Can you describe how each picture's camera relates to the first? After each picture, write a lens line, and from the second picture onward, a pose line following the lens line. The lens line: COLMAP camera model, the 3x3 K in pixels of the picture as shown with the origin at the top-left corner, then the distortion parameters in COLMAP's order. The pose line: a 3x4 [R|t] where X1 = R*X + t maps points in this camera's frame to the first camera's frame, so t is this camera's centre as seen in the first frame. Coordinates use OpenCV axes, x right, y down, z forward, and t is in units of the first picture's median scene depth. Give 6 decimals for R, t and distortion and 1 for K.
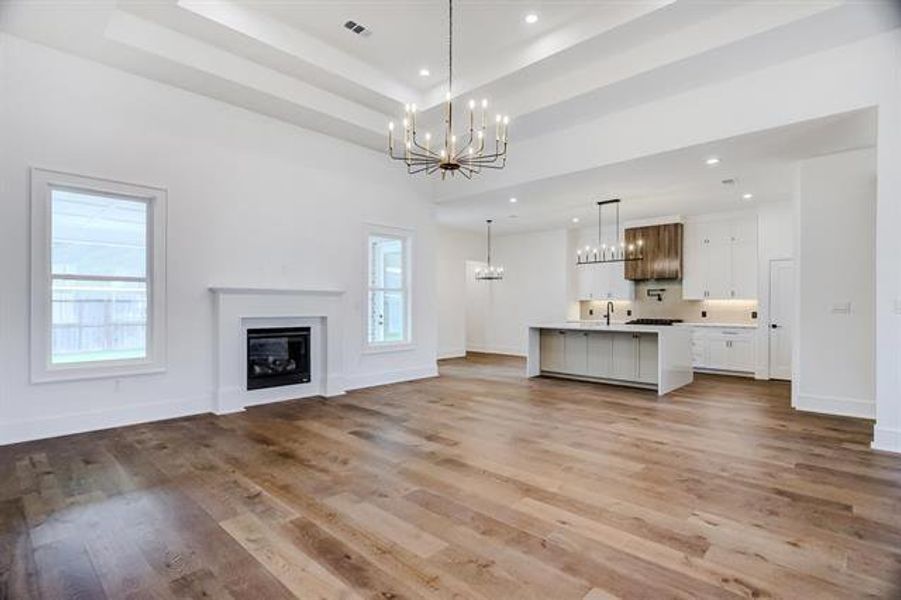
lens RADIAL K [[442.4, 0, 444.5], [0, 442.4, 305.4], [0, 0, 1]] dist [-0.000146, -0.001097]
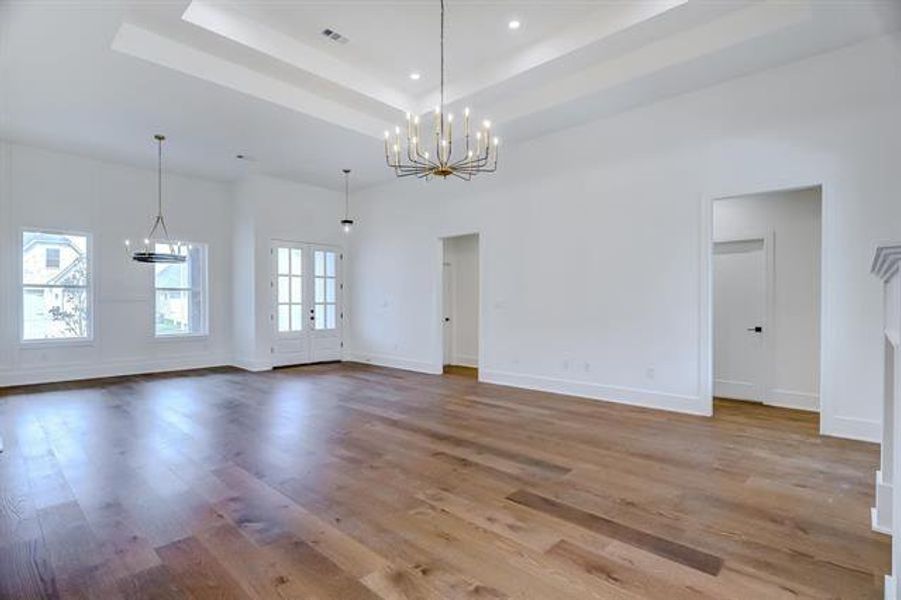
lens RADIAL K [[441.7, 0, 448.0], [0, 441.7, 305.0], [0, 0, 1]] dist [0.001135, 0.000633]
pose [[-0.999964, -0.003175, -0.007812, 0.005097], [-0.003197, 0.999991, 0.002750, 0.000858], [0.007803, 0.002775, -0.999966, 1.614455]]
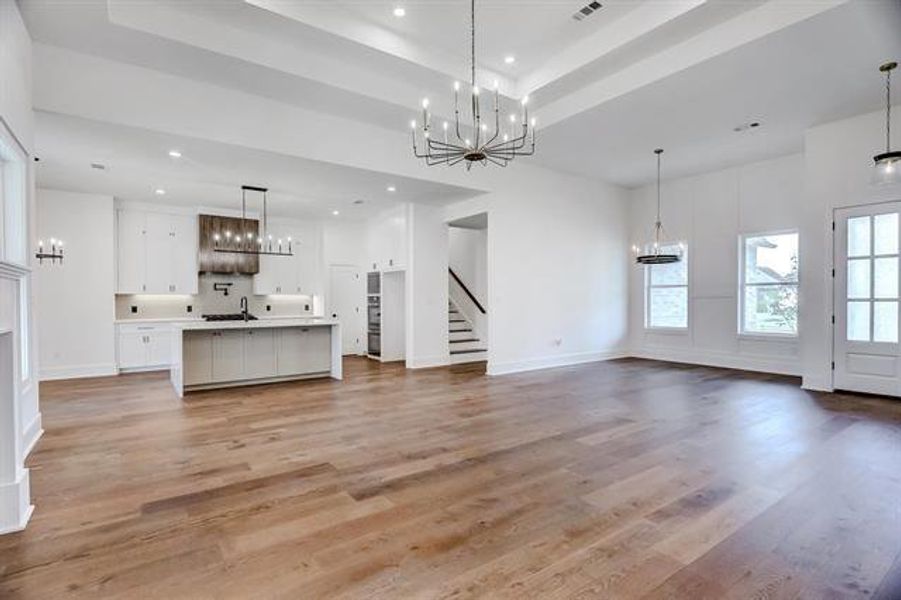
lens RADIAL K [[441.7, 0, 448.0], [0, 441.7, 305.0], [0, 0, 1]] dist [0.001135, 0.000633]
pose [[0.184013, -0.014468, 0.982817, -0.747572], [0.002669, 0.999895, 0.014220, -0.003250], [-0.982920, 0.000007, 0.184032, 0.689517]]
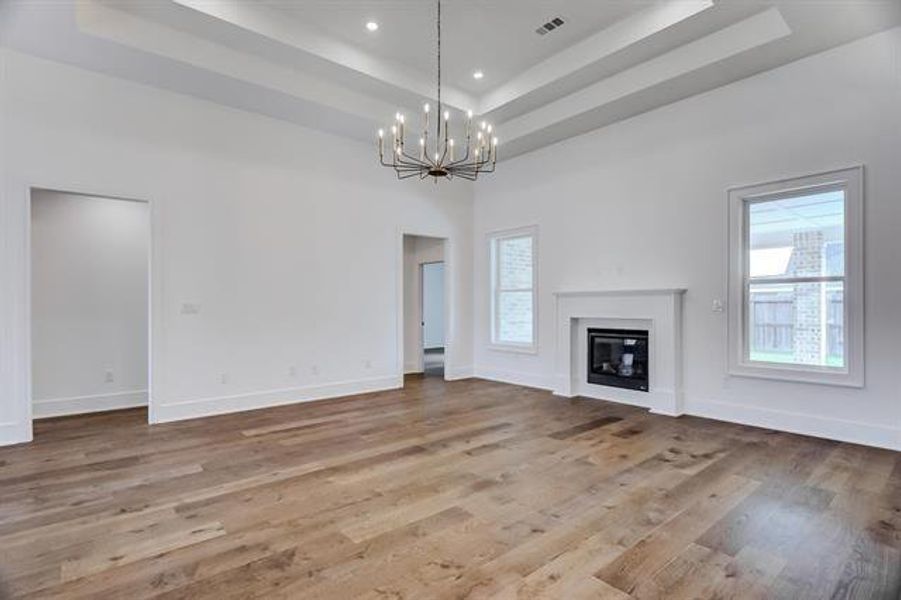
lens RADIAL K [[441.7, 0, 448.0], [0, 441.7, 305.0], [0, 0, 1]] dist [0.001135, 0.000633]
pose [[-0.103421, -0.005116, -0.994625, 0.815903], [0.002266, 0.999983, -0.005379, 0.000680], [0.994635, -0.002810, -0.103407, 0.886114]]
